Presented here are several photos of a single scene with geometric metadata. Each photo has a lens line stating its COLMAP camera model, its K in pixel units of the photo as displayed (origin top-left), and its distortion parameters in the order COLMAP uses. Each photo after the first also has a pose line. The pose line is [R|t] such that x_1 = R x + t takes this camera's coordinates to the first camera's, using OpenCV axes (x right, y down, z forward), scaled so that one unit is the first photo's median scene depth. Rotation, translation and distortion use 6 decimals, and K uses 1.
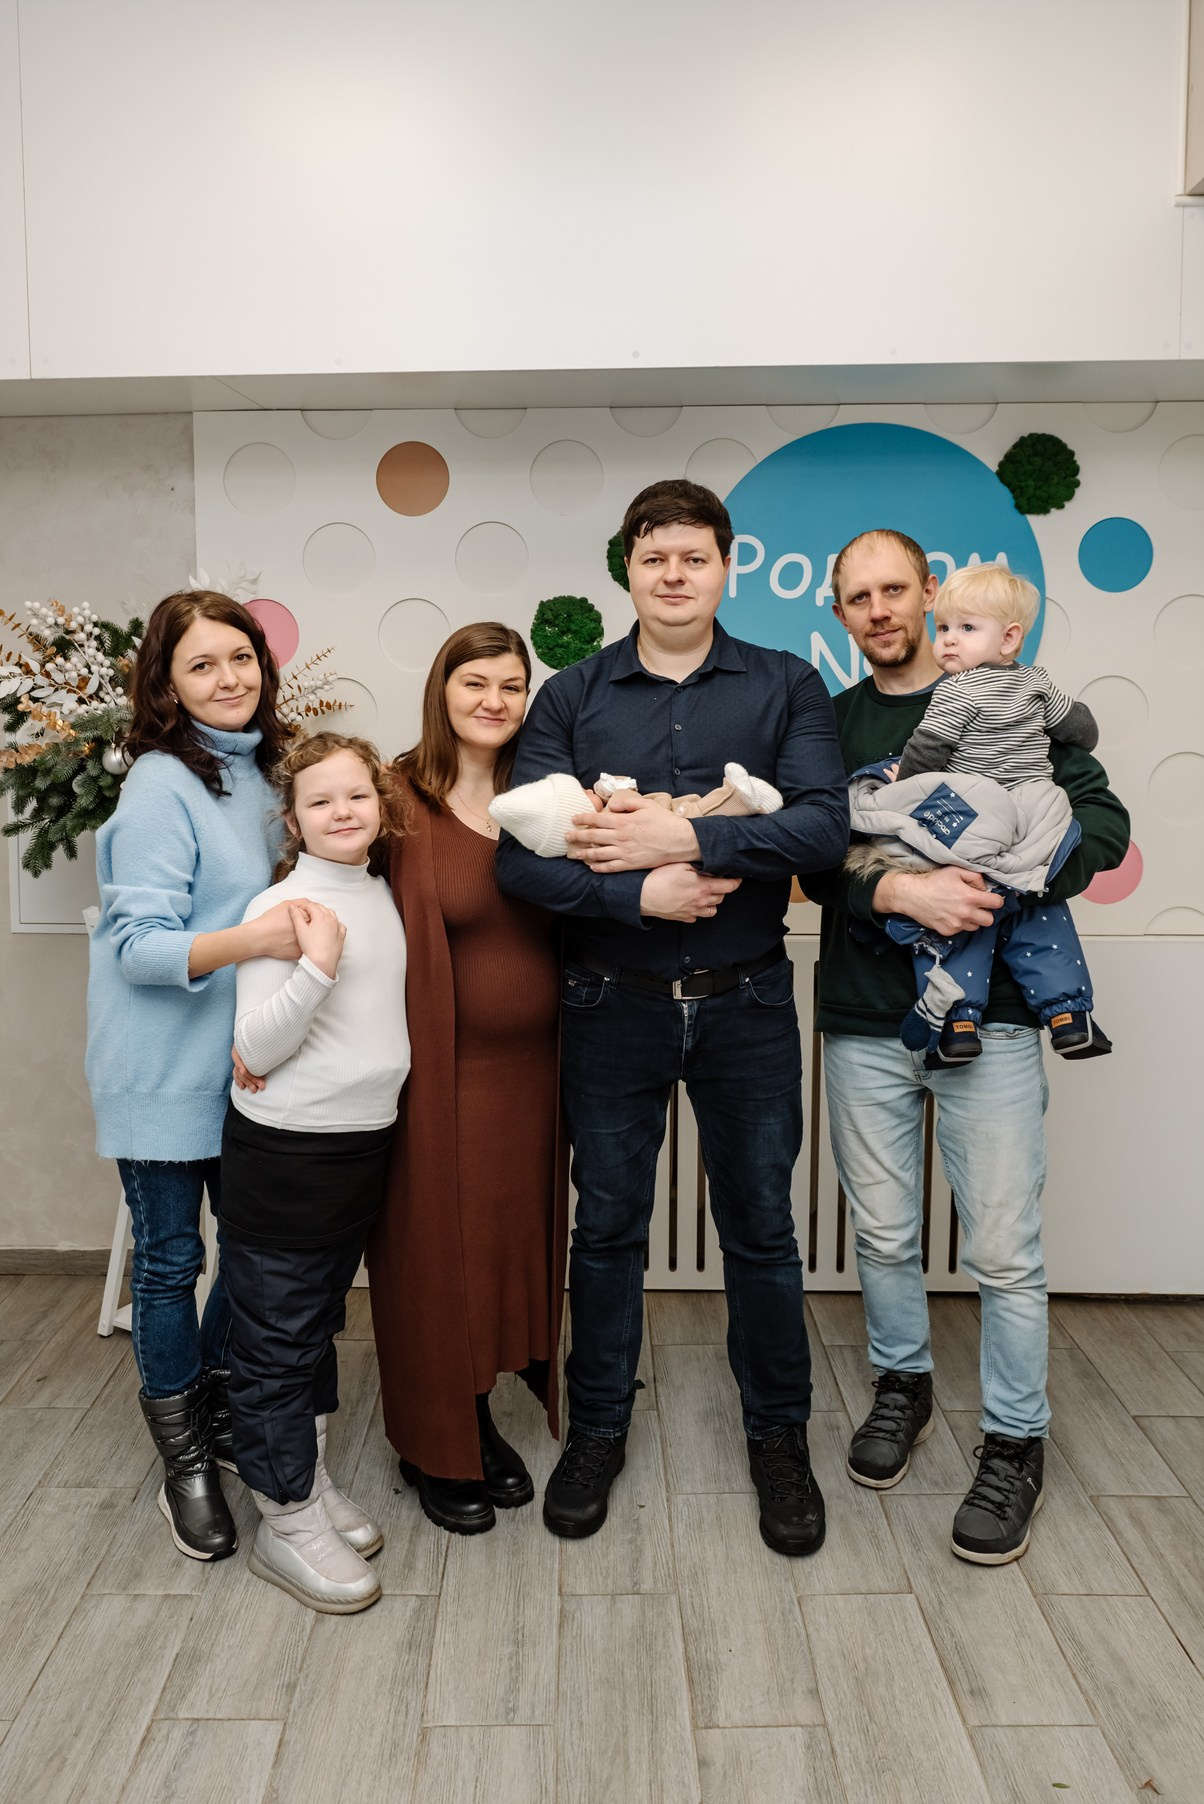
lens RADIAL K [[1398.6, 0, 584.5], [0, 1398.6, 826.5], [0, 0, 1]] dist [-0.016448, 0.004703]
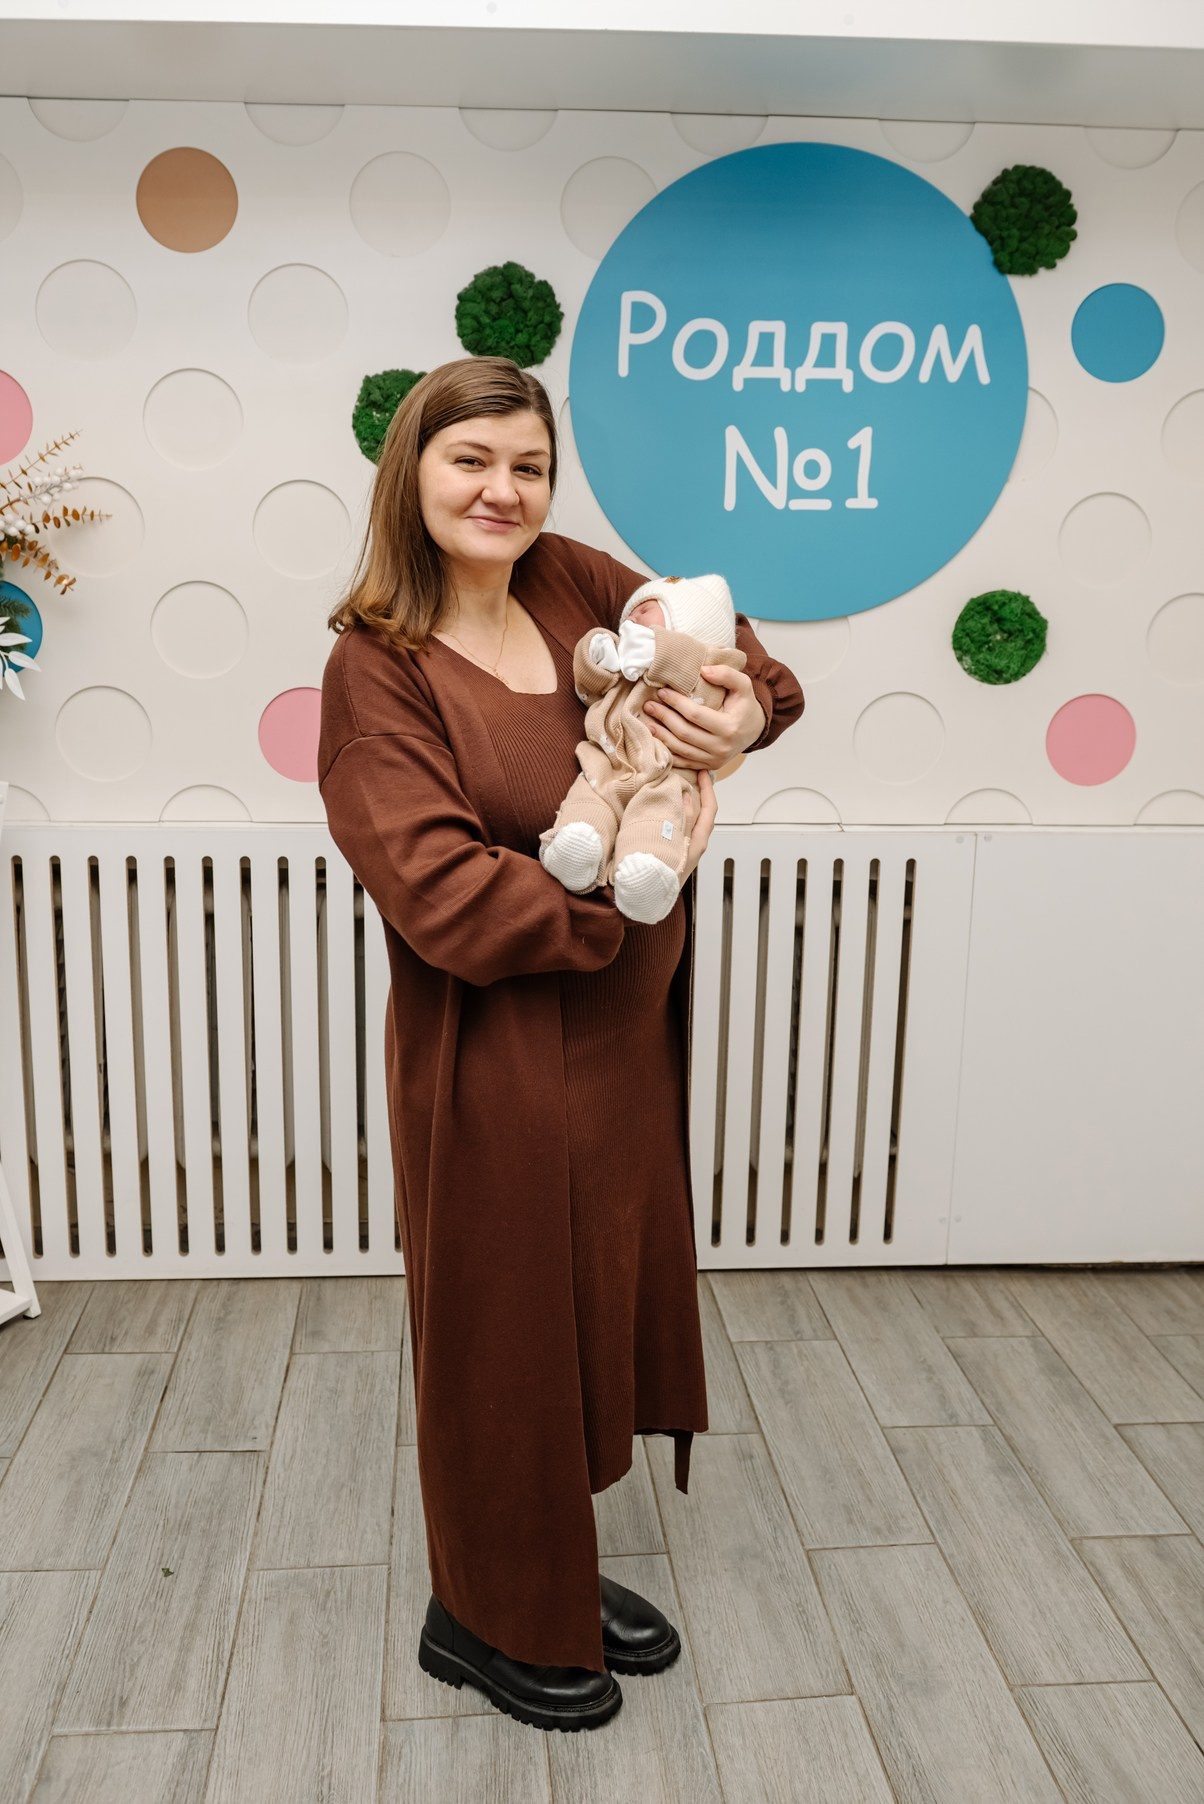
lens RADIAL K [[1571.9, 0, 592.2], [0, 1571.9, 848.2], [0, 0, 1]] dist [-0.024244, -0.011107]
pose [[0.995870, -0.002217, 0.090764, 0.014093], [-0.006045, 0.995864, 0.090655, 0.013682], [-0.090590, -0.090829, 0.991738, 0.163267]]
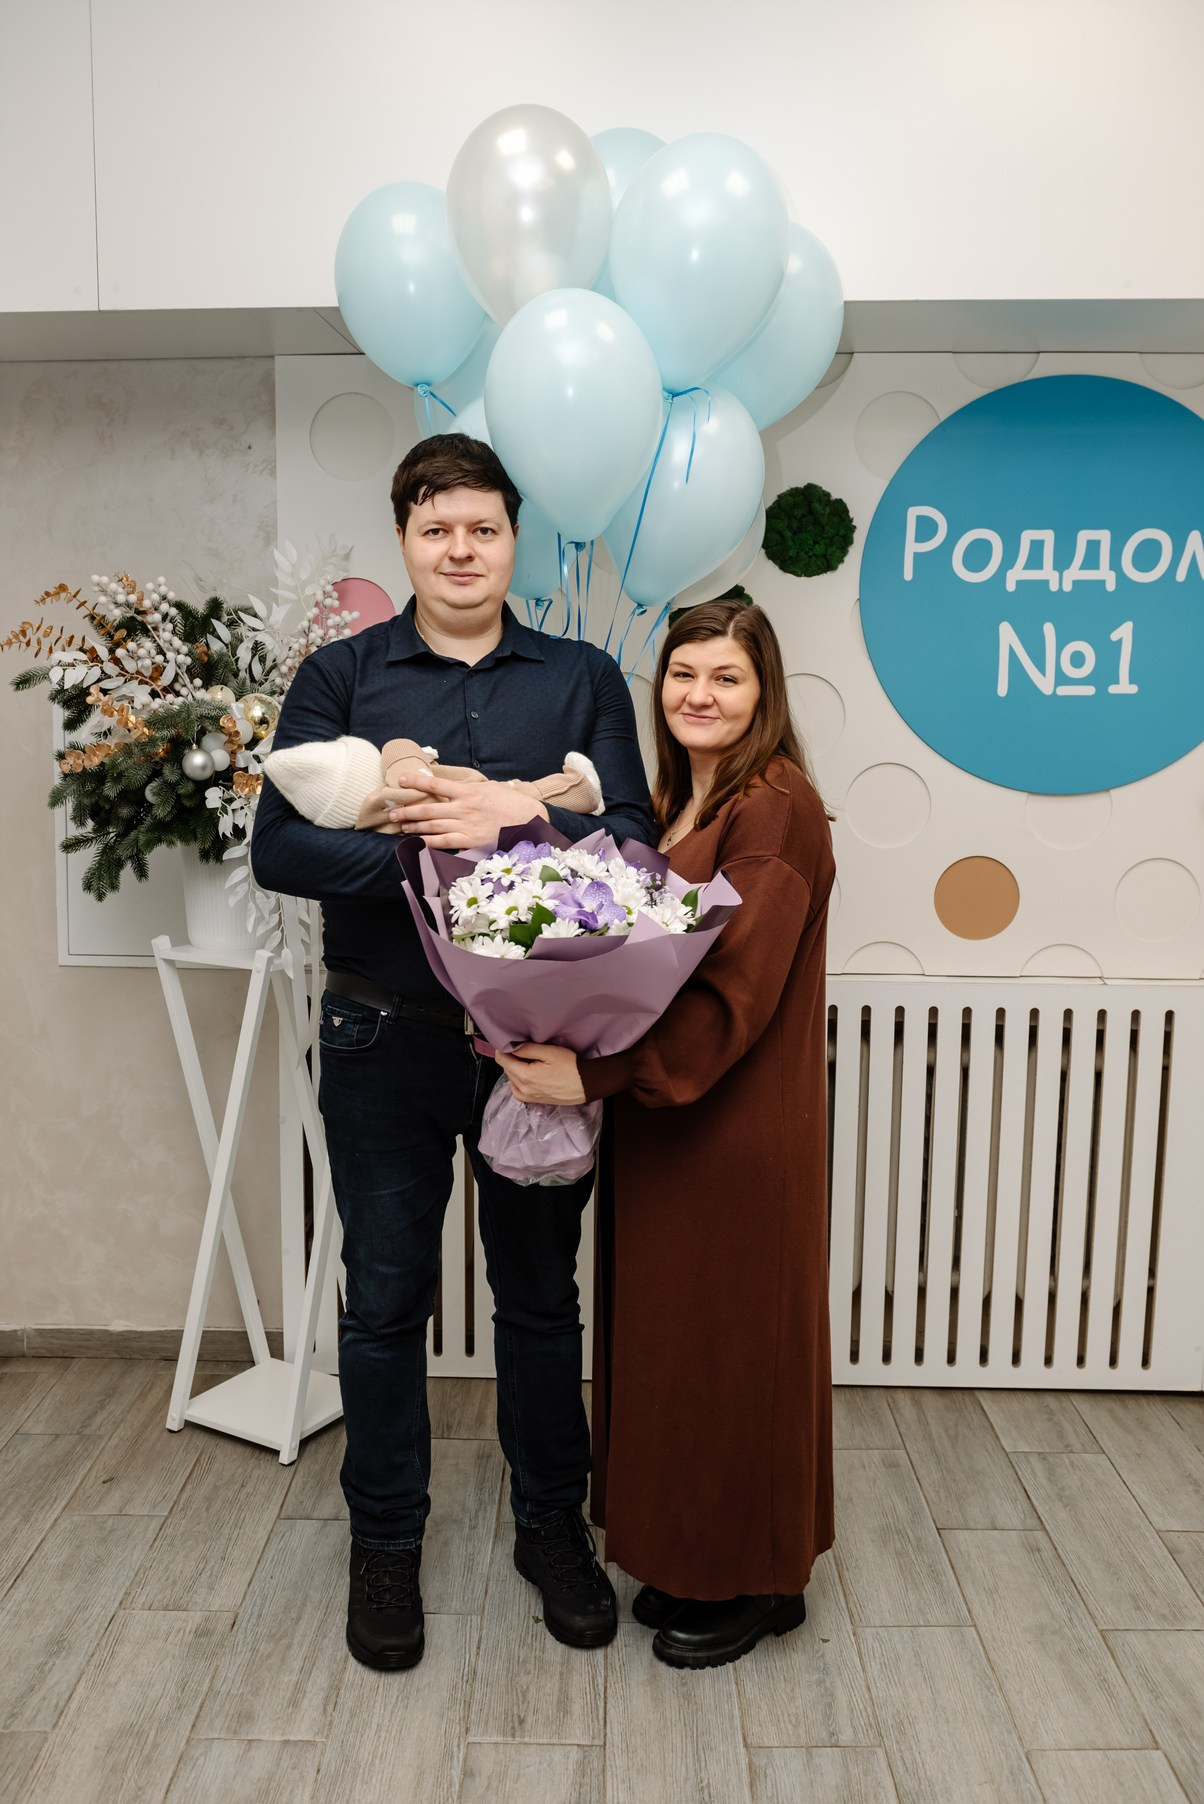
lens RADIAL K [[1558.1, 0, 613.2], [0, 1558.1, 902.8], [0, 0, 1]] dist [-0.019444, -0.005763]
pose [[0.999901, 0.009522, -0.010403, -0.070483], [-0.009205, 0.999505, 0.030082, 0.006245], [0.010685, -0.029983, 0.999493, 0.051594]]
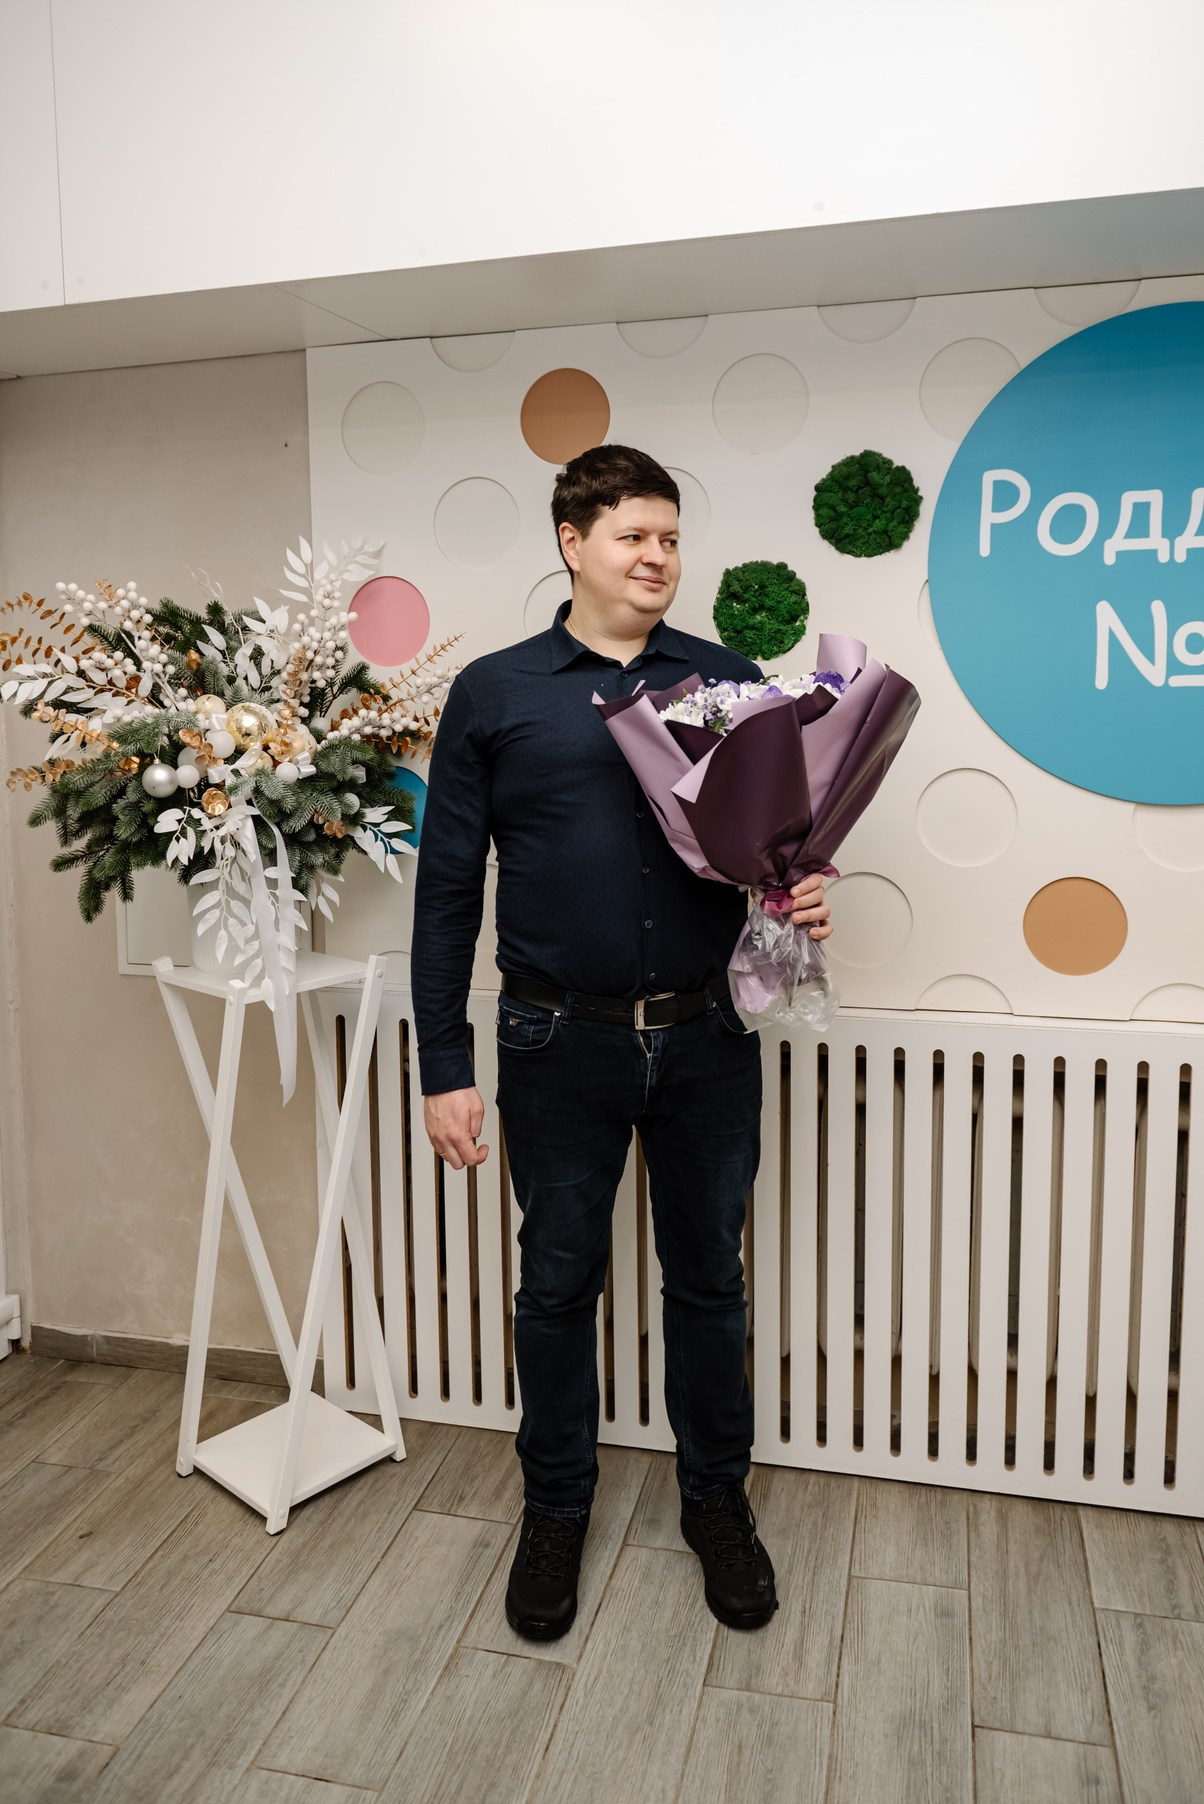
lens RADIAL K [[1398.6, 0, 609.3], [0, 1398.6, 825.0], [0, 0, 1]] dist [-0.016448, 0.004703]
pose [[0.975636, 0.011849, -0.219073, 0.086306], [-0.010464, 0.999917, 0.007483, -0.030522], [0.219144, -0.005008, 0.975680, 0.277433]]
